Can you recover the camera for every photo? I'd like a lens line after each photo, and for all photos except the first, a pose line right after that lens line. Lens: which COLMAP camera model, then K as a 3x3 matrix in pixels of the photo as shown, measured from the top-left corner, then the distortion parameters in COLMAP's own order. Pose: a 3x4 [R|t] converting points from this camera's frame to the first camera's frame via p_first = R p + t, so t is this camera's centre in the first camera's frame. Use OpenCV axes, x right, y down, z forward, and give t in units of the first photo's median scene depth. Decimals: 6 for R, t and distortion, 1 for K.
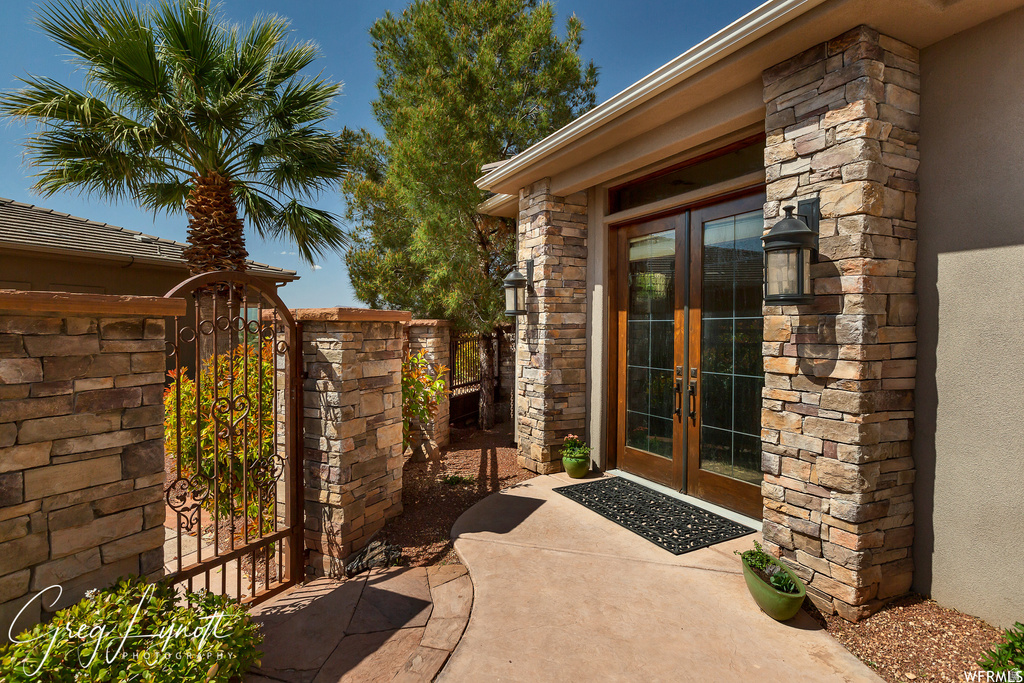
lens RADIAL K [[524.8, 0, 508.1], [0, 524.8, 330.6], [0, 0, 1]] dist [0.000412, 0.000039]
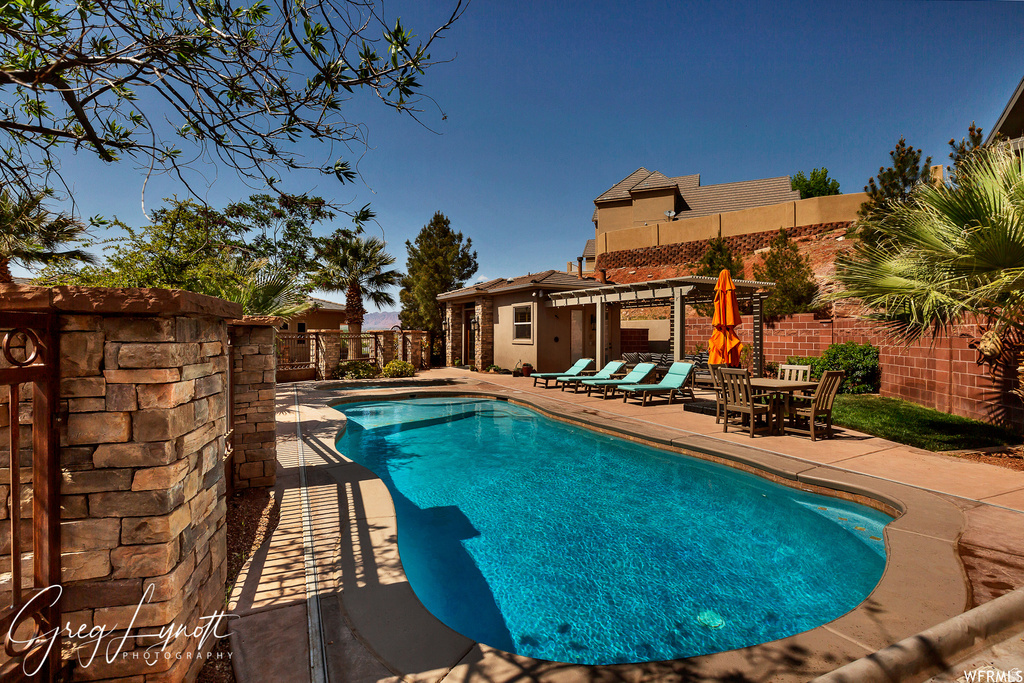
lens RADIAL K [[507.0, 0, 508.3], [0, 507.0, 334.6], [0, 0, 1]] dist [-0.000800, -0.000130]
pose [[0.999580, -0.002902, 0.028832, 0.535360], [0.002948, 0.999994, -0.001562, 0.015073], [-0.028827, 0.001646, 0.999583, -4.123784]]
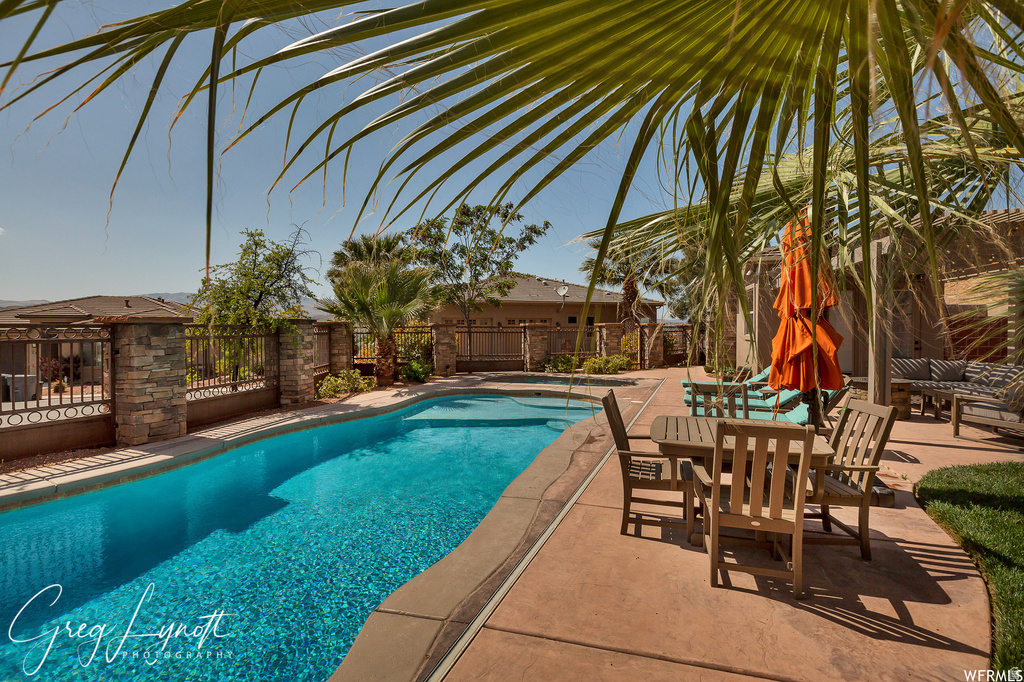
lens RADIAL K [[507.0, 0, 508.3], [0, 507.0, 334.1], [0, 0, 1]] dist [-0.000800, -0.000130]
pose [[0.724421, 0.006232, -0.689330, 1.927954], [0.001472, 0.999943, 0.010587, 0.009118], [0.689356, -0.008684, 0.724371, -3.259576]]
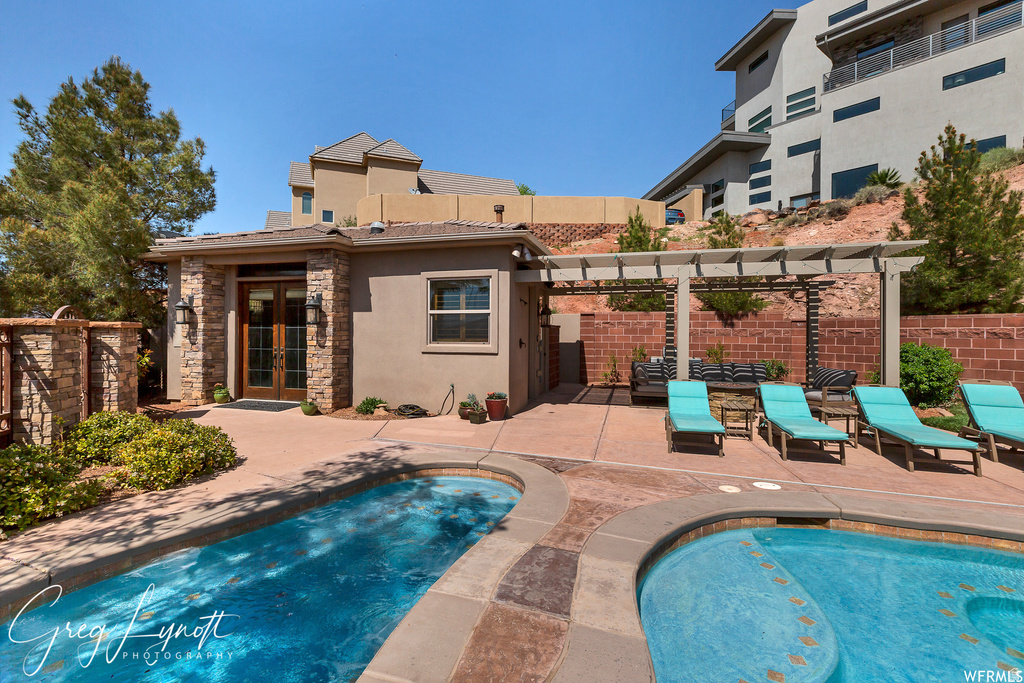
lens RADIAL K [[470.1, 0, 512.0], [0, 470.1, 341.5], [0, 0, 1]] dist [0.002244, 0.000311]
pose [[0.685567, -0.013808, 0.727879, -0.526579], [-0.000336, 0.999814, 0.019283, 0.000422], [-0.728009, -0.013465, 0.685435, -1.331636]]
